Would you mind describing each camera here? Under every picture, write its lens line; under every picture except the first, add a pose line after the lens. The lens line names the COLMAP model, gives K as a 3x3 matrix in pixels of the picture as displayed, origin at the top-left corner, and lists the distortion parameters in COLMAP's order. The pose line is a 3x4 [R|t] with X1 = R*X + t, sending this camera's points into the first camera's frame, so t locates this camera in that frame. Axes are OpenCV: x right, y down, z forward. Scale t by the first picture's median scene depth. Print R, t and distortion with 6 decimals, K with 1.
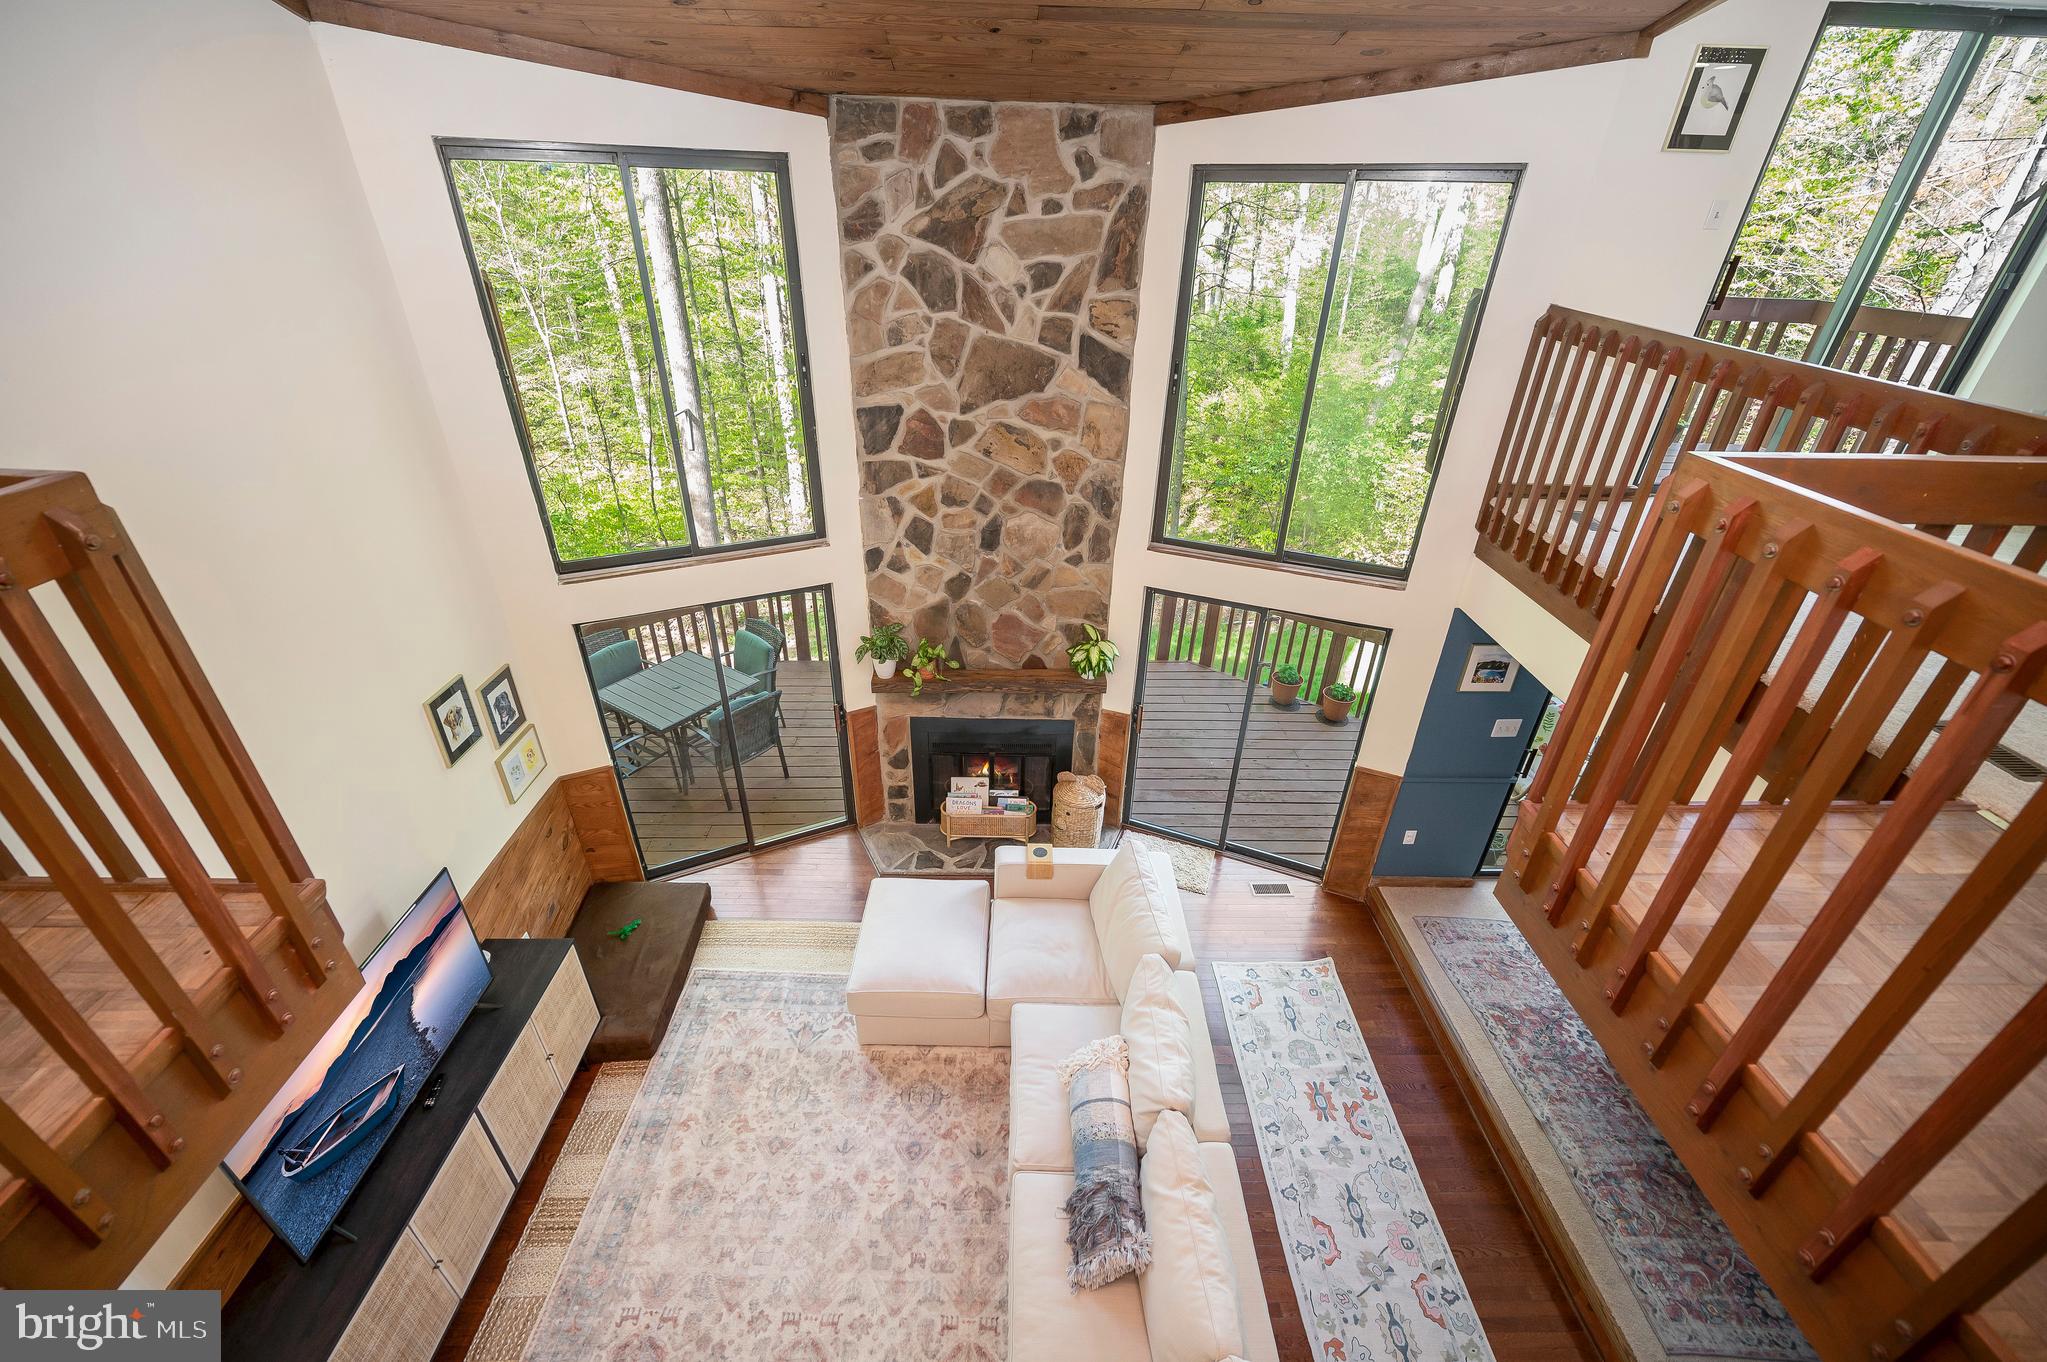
lens RADIAL K [[821.6, 0, 1019.7], [0, 821.6, 686.4], [0, 0, 1]] dist [0.001833, 0.000075]
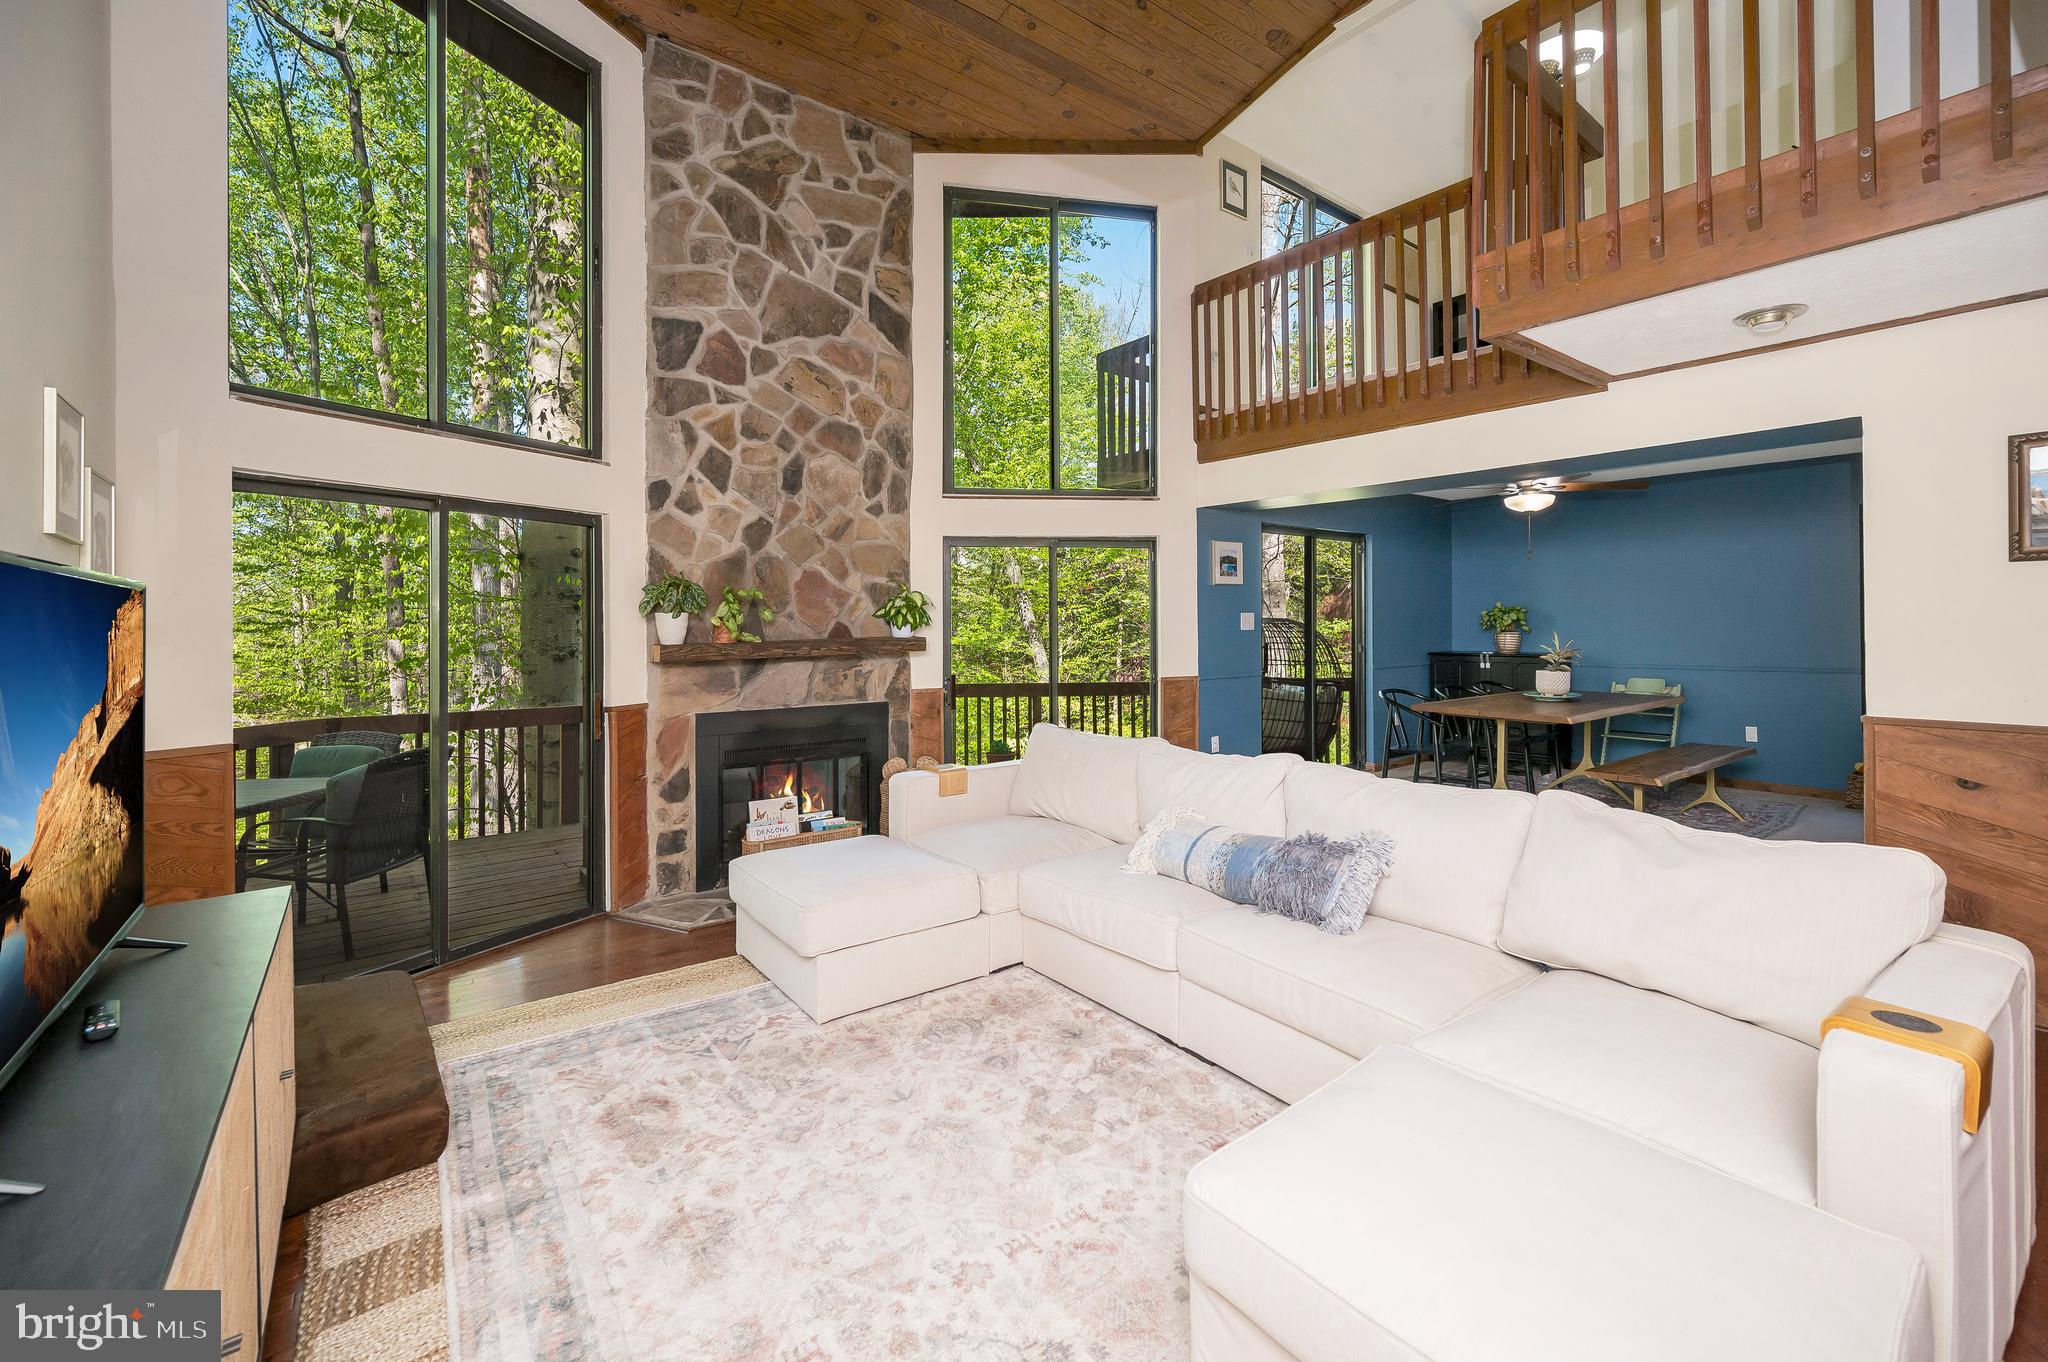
lens RADIAL K [[861.4, 0, 1036.4], [0, 861.4, 628.5], [0, 0, 1]] dist [-0.000933, 0.000023]
pose [[0.799998, -0.031183, 0.599191, -0.437681], [0.325646, 0.861331, -0.389954, 0.472224], [-0.503942, 0.507087, 0.699218, 0.284280]]
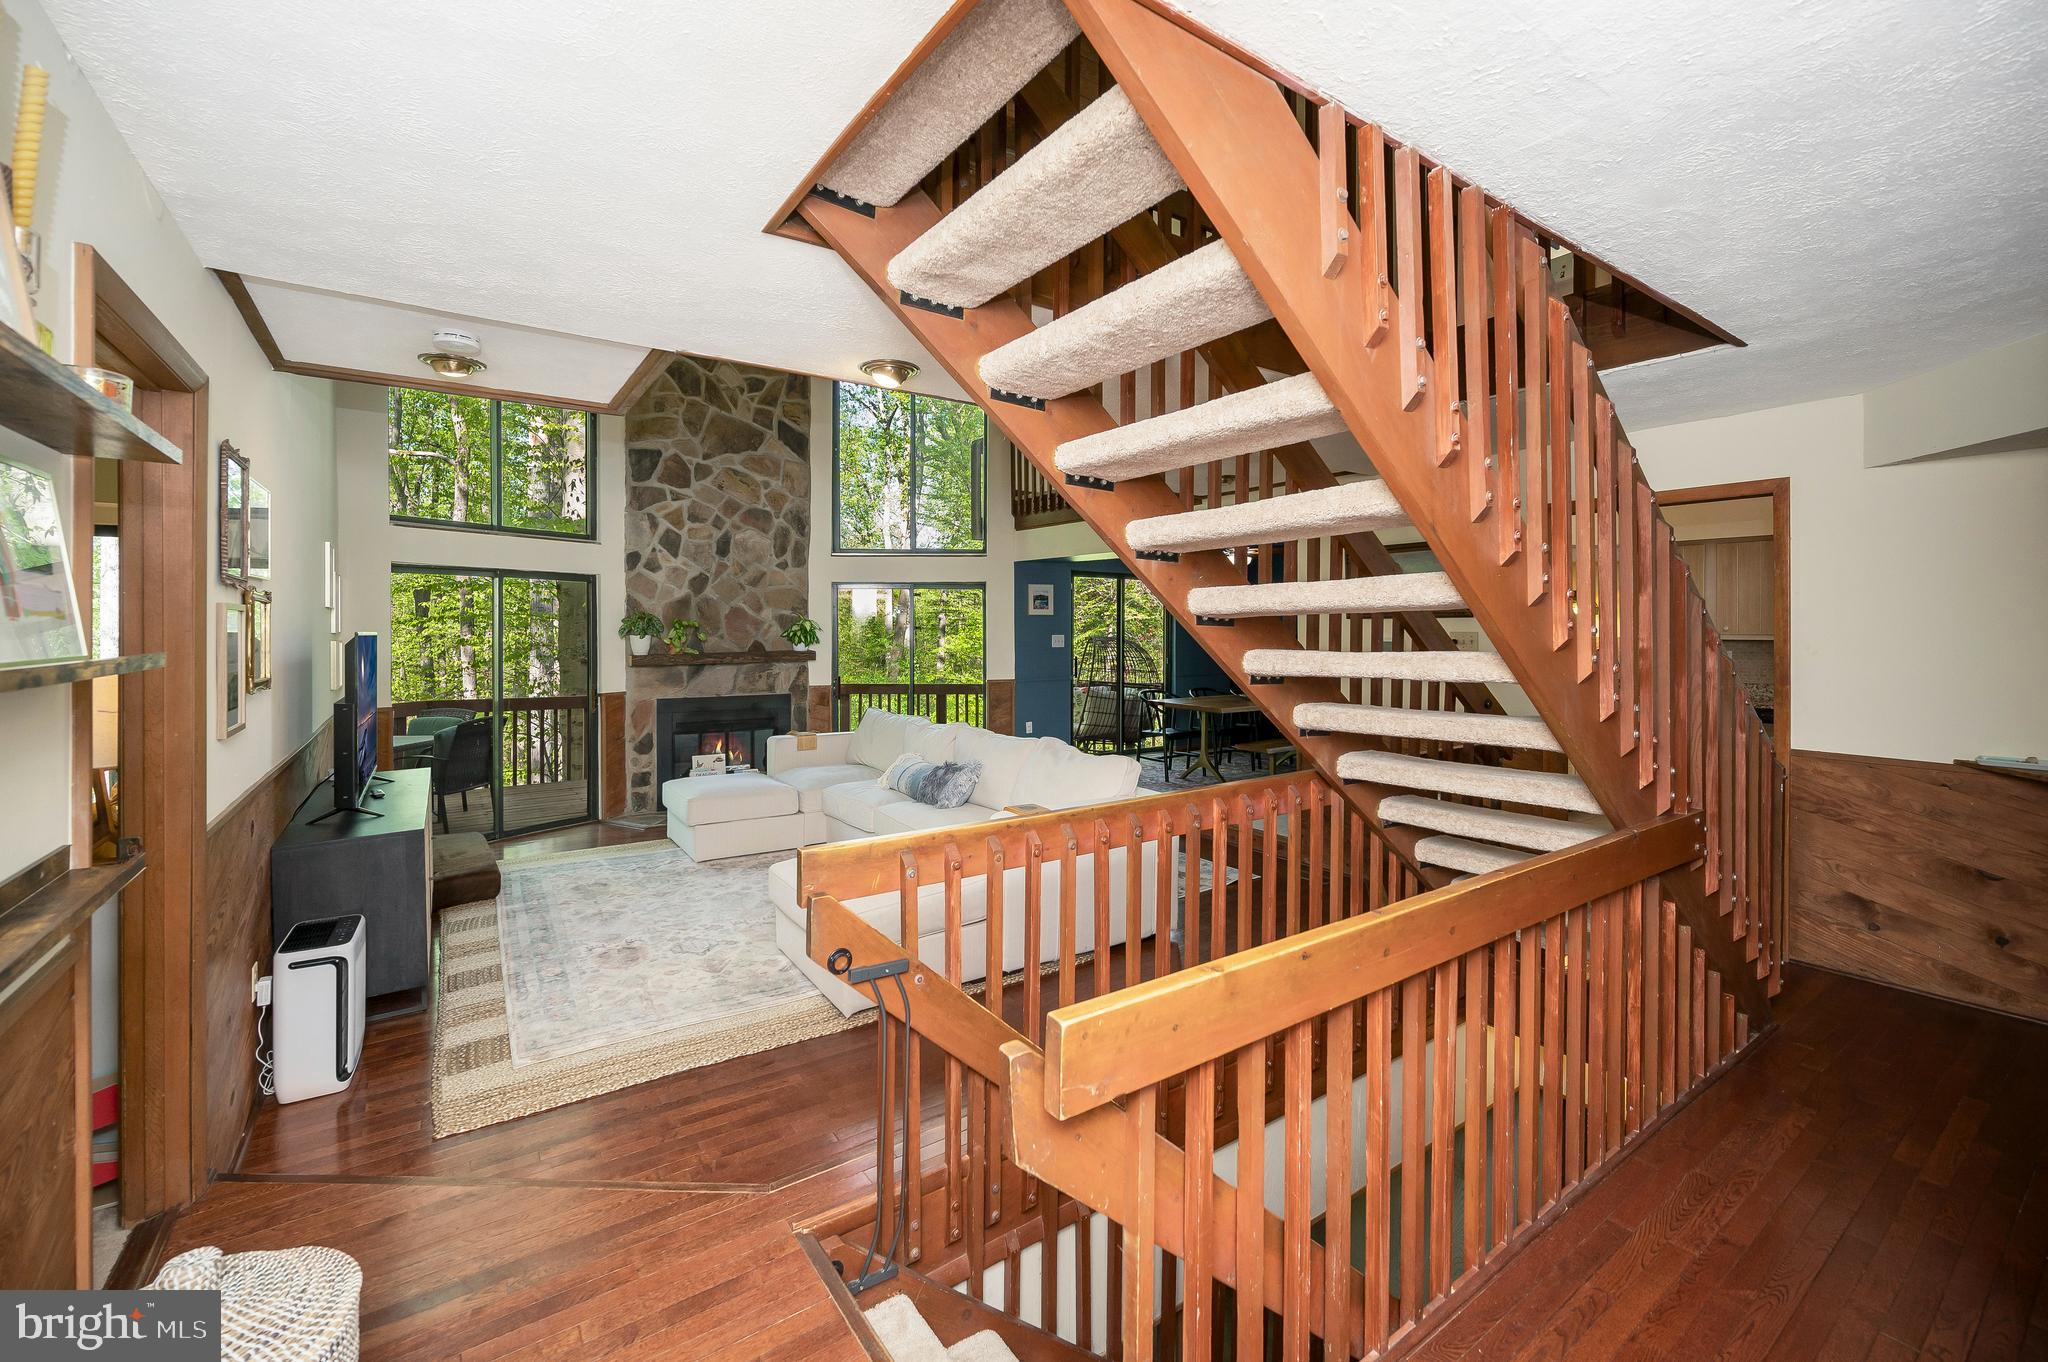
lens RADIAL K [[851.1, 0, 1036.3], [0, 851.1, 647.4], [0, 0, 1]] dist [0.002129, 0.000150]
pose [[0.827953, -0.032635, 0.559846, -0.452546], [0.298685, 0.870589, -0.390975, 0.769102], [-0.474637, 0.490927, 0.730555, -0.273435]]
